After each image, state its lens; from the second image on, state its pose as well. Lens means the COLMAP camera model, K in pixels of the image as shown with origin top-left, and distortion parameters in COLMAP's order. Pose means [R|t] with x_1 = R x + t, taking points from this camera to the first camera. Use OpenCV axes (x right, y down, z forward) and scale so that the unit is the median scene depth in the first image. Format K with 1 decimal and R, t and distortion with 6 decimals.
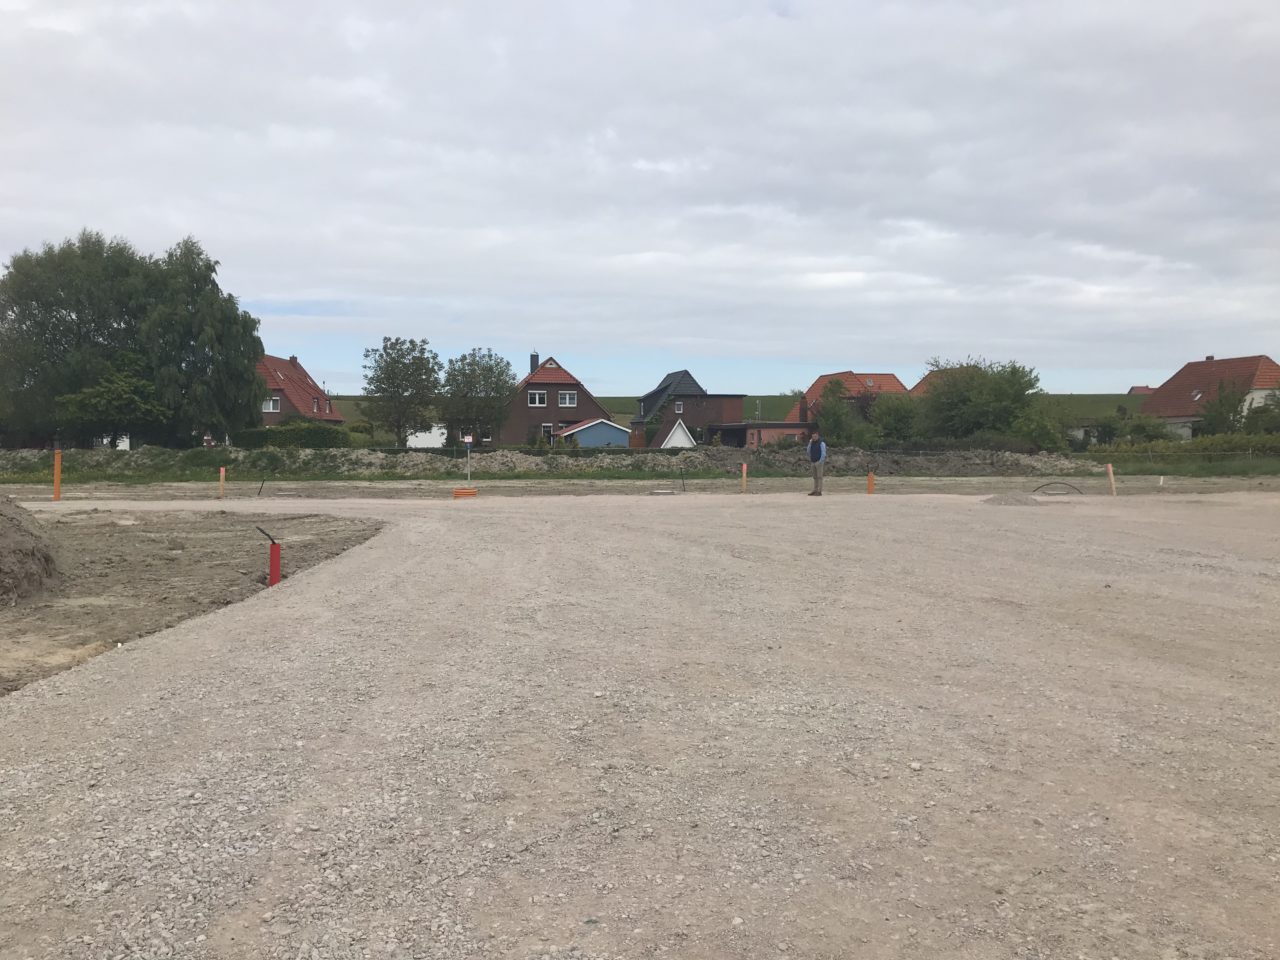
lens RADIAL K [[1050.9, 0, 633.7], [0, 1050.9, 456.9], [0, 0, 1]] dist [-0.005566, -0.005193]
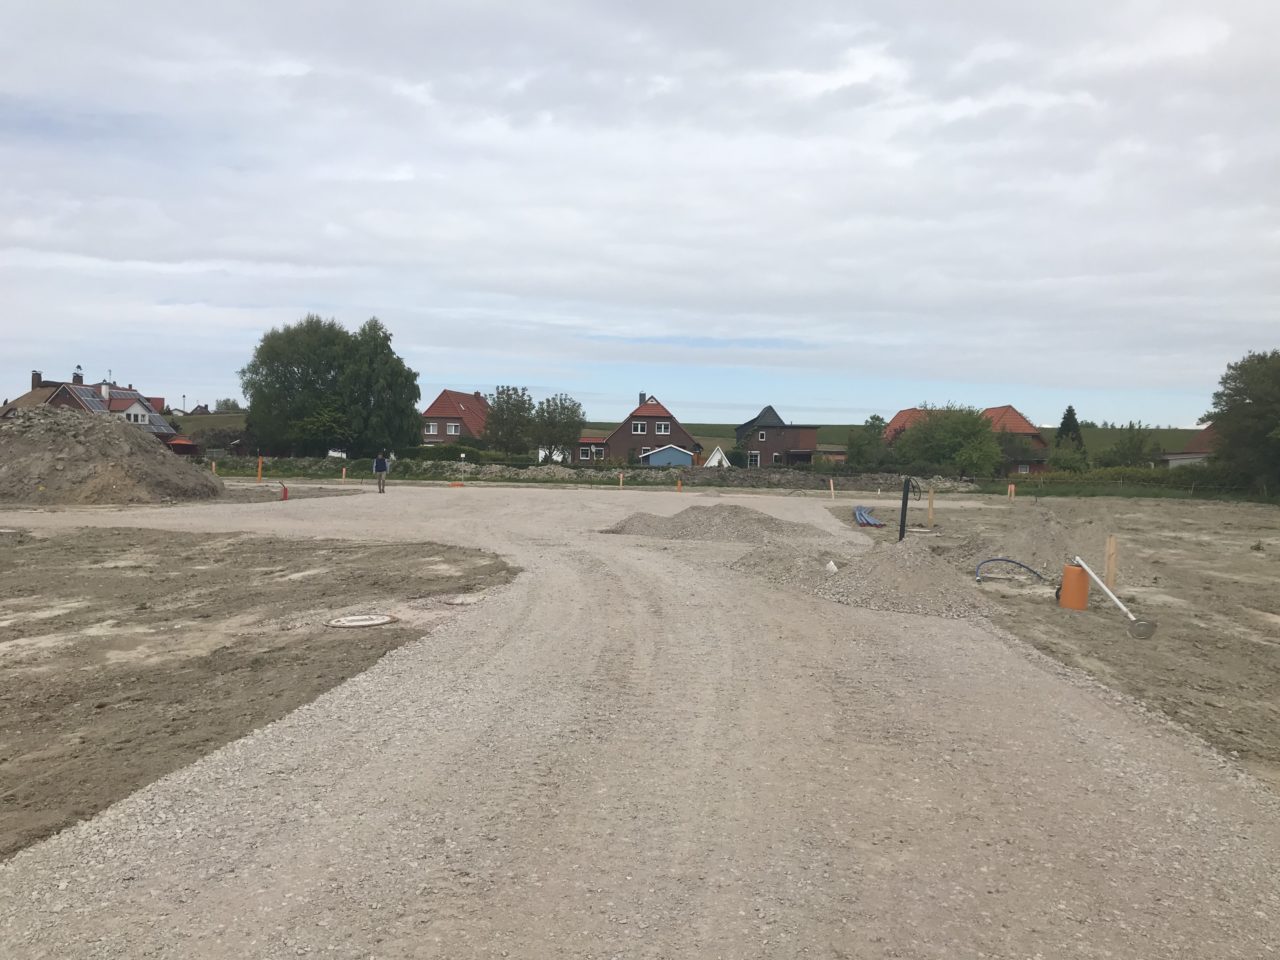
lens RADIAL K [[1039.6, 0, 611.8], [0, 1039.6, 450.0], [0, 0, 1]] dist [0.070140, -0.068493]
pose [[0.971227, 0.021923, -0.237145, 0.199300], [-0.028244, 0.999330, -0.023289, 0.002959], [0.236475, 0.029317, 0.971195, -0.273864]]
